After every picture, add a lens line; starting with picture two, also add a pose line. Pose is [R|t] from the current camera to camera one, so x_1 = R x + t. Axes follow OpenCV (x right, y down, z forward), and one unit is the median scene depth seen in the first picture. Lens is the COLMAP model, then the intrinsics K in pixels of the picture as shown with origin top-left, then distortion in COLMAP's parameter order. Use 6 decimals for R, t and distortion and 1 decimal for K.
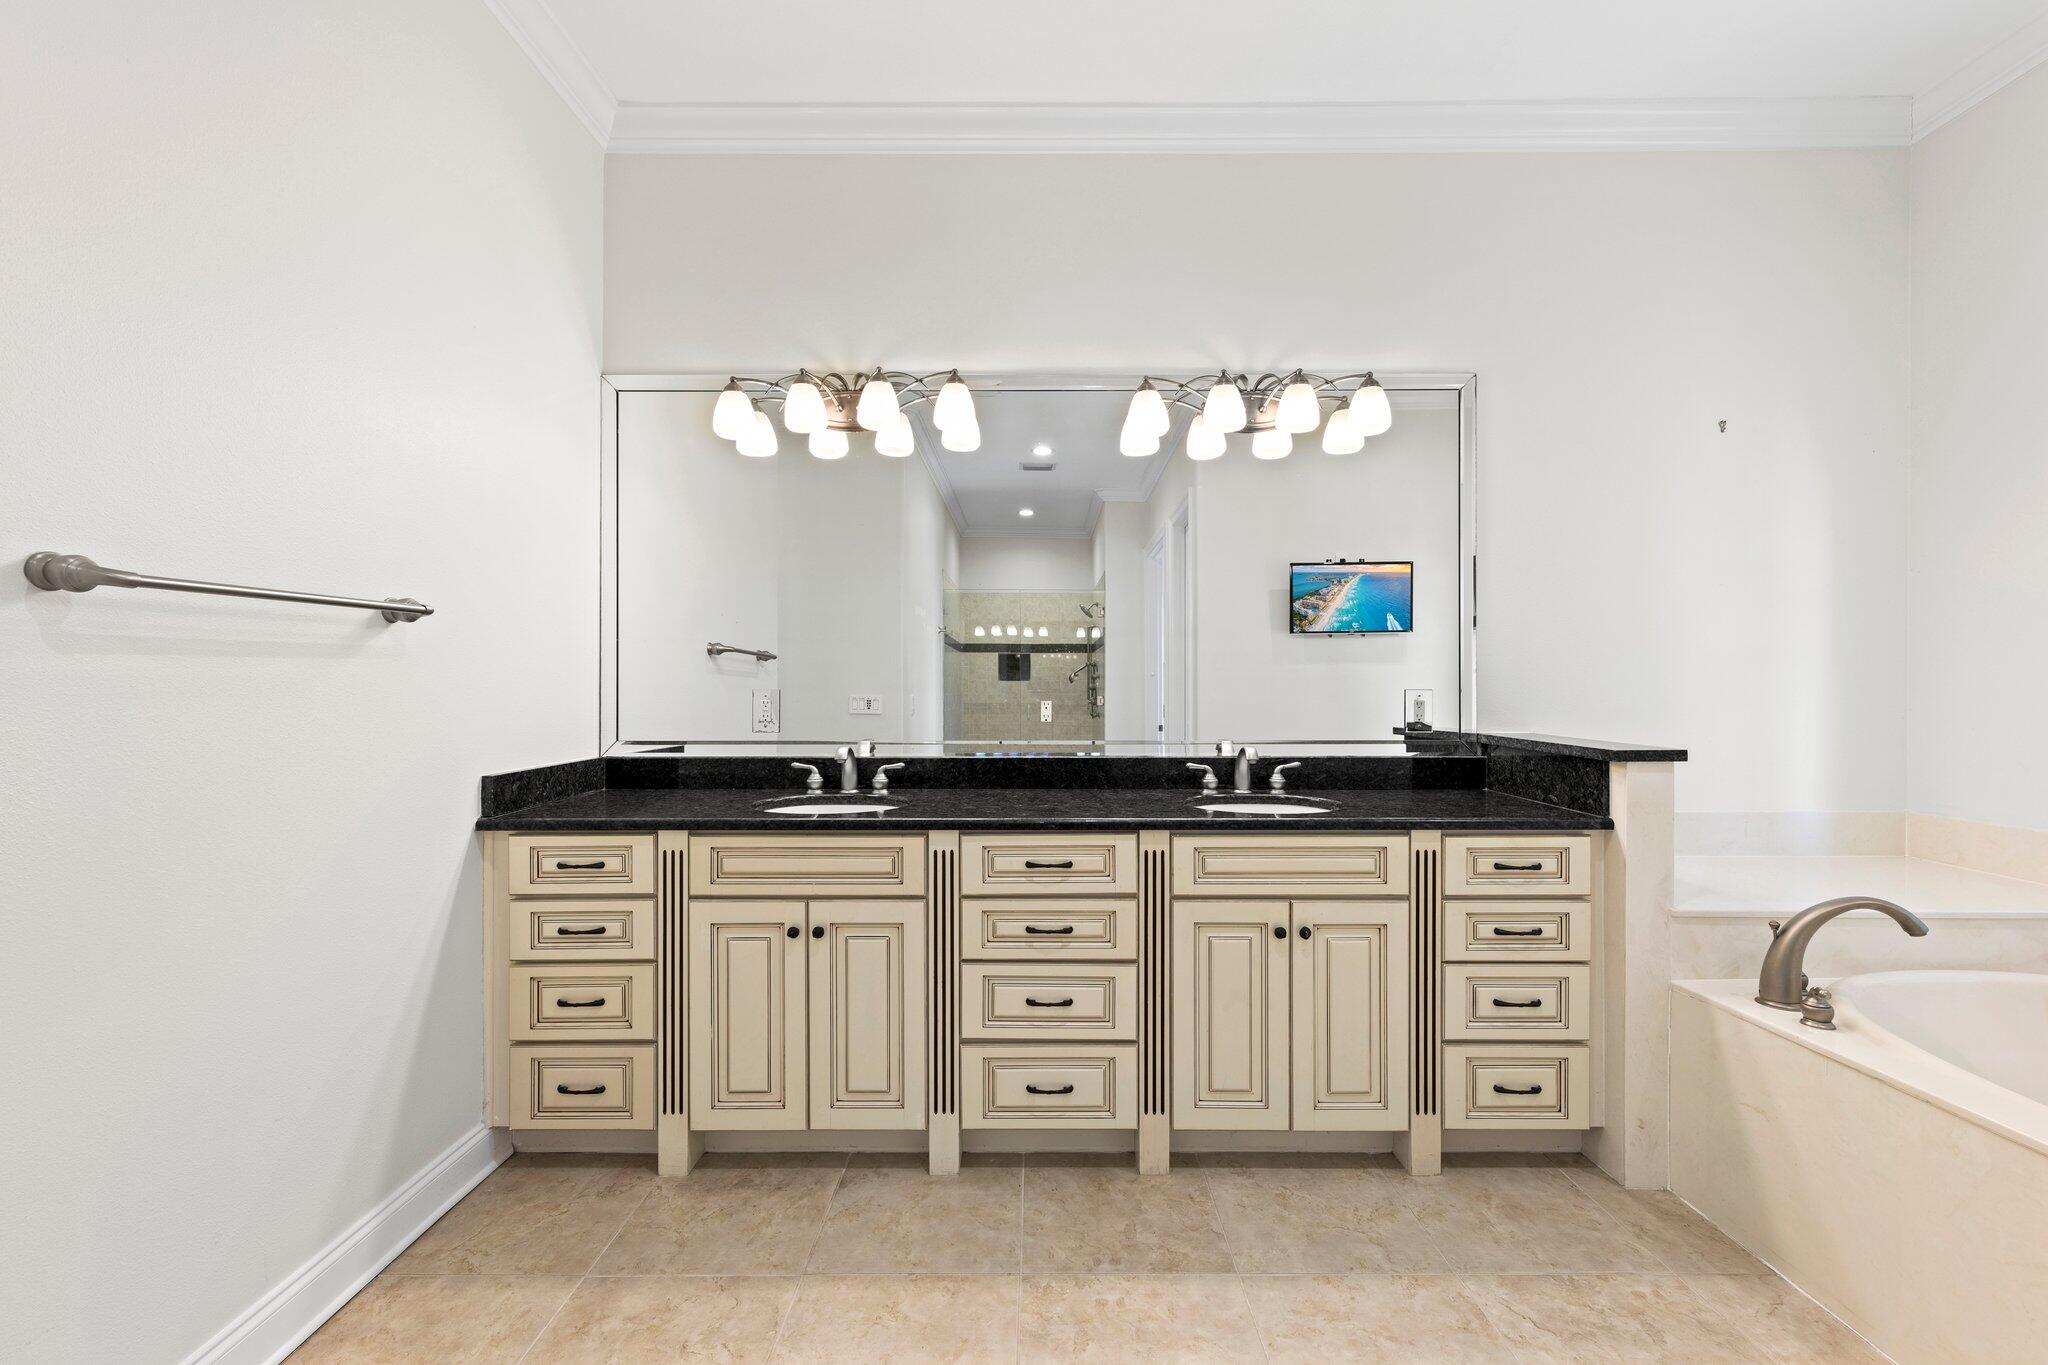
lens RADIAL K [[817.2, 0, 1027.4], [0, 817.2, 685.0], [0, 0, 1]] dist [0.008249, -0.000104]
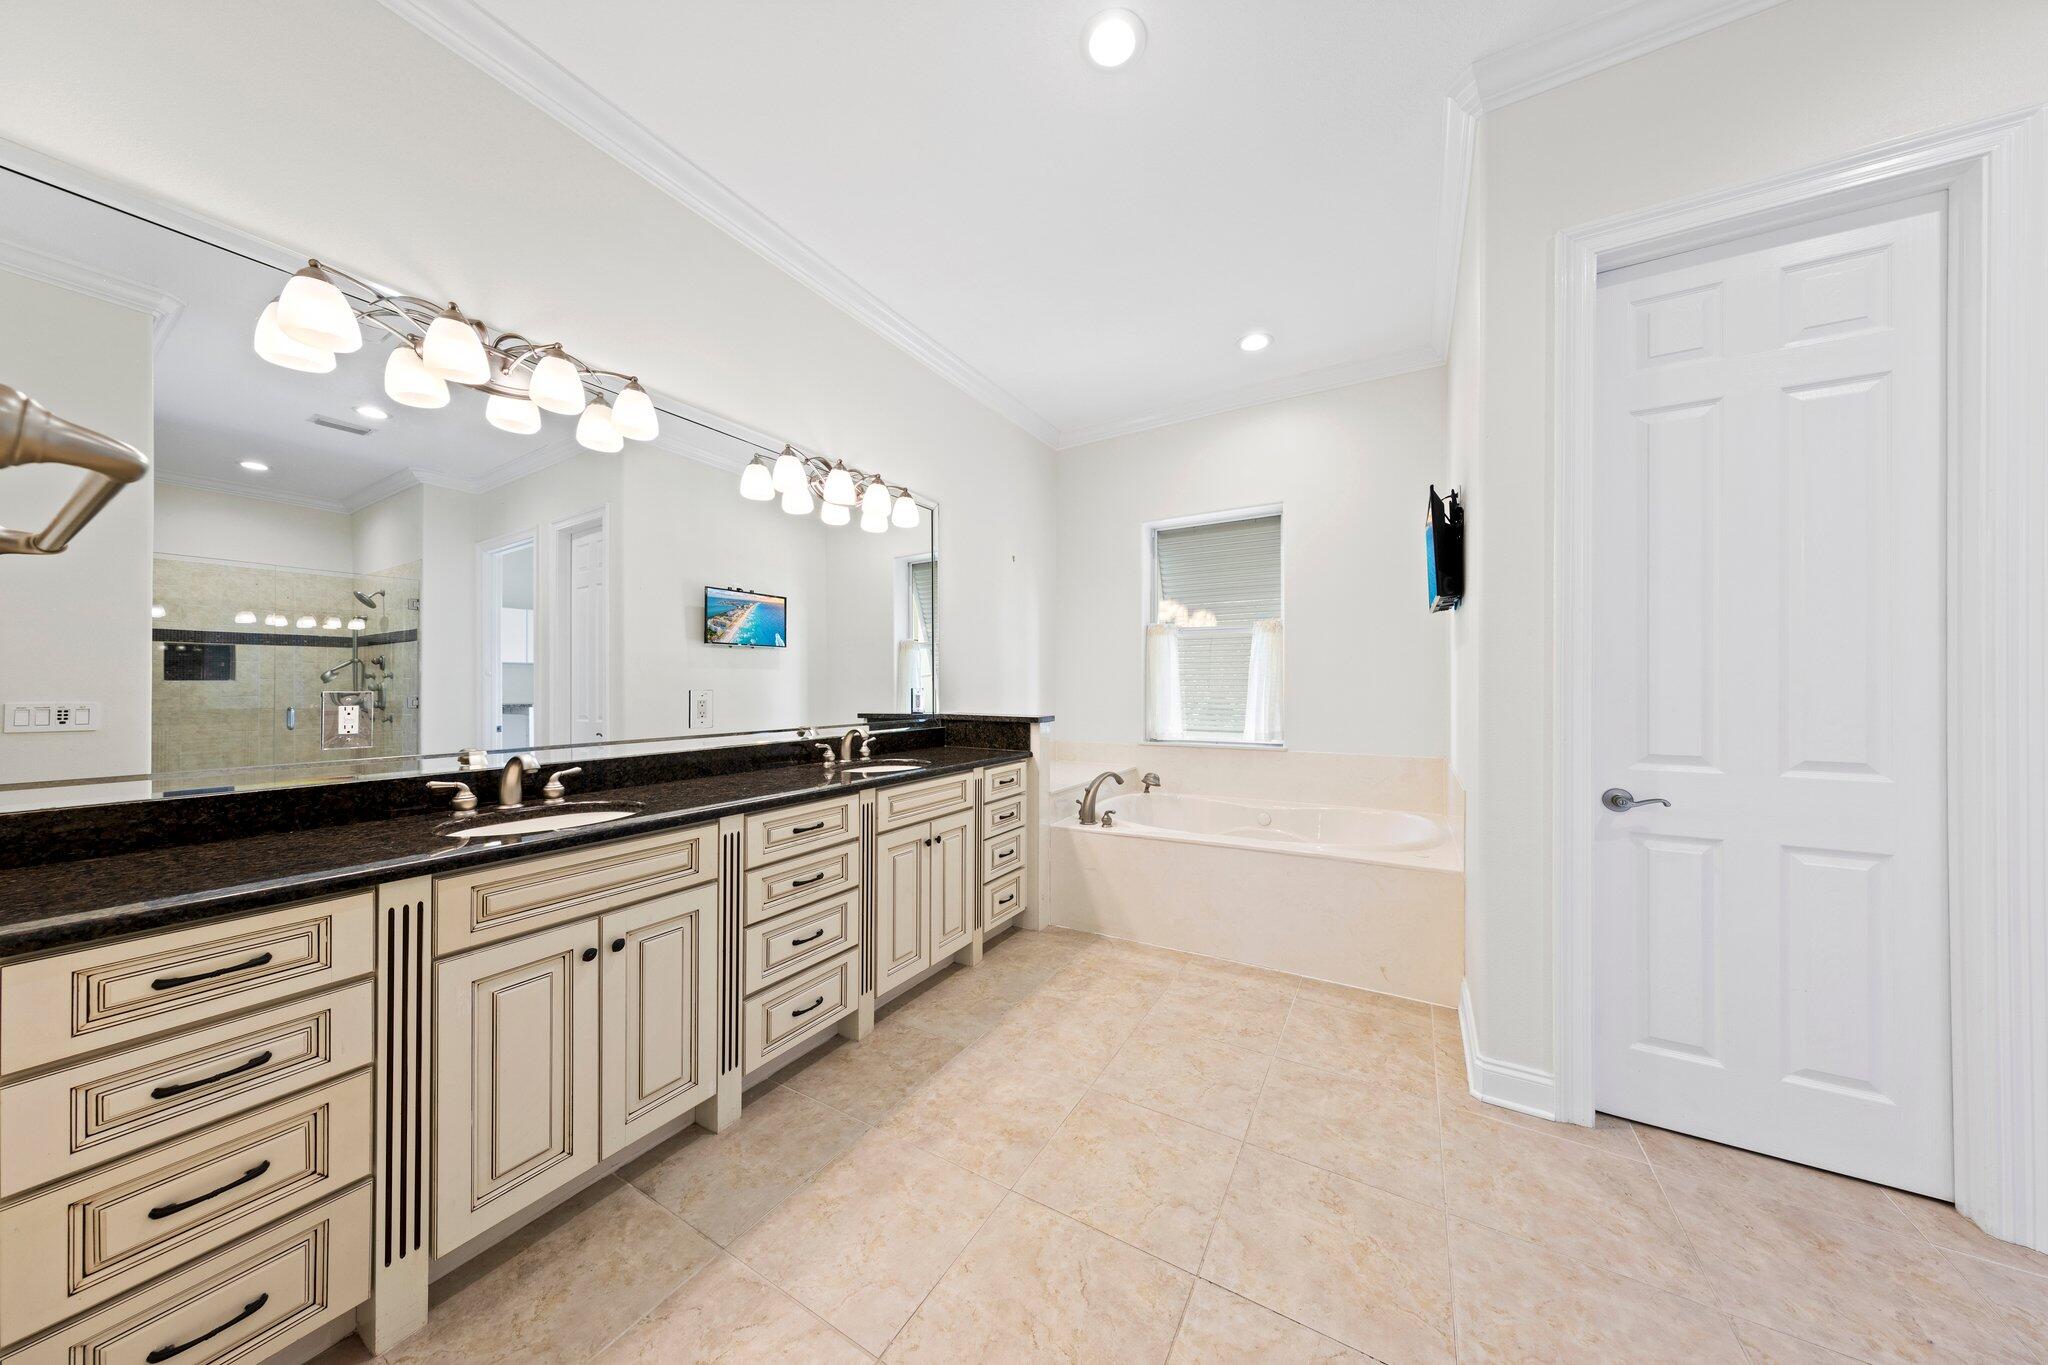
lens RADIAL K [[643.8, 0, 1025.3], [0, 643.8, 683.4], [0, 0, 1]] dist [0.005670, -0.000273]
pose [[0.508638, 0.002559, 0.860976, -0.657269], [0.002053, 0.999989, -0.004185, 0.002303], [-0.860978, 0.003897, 0.508628, 0.207296]]
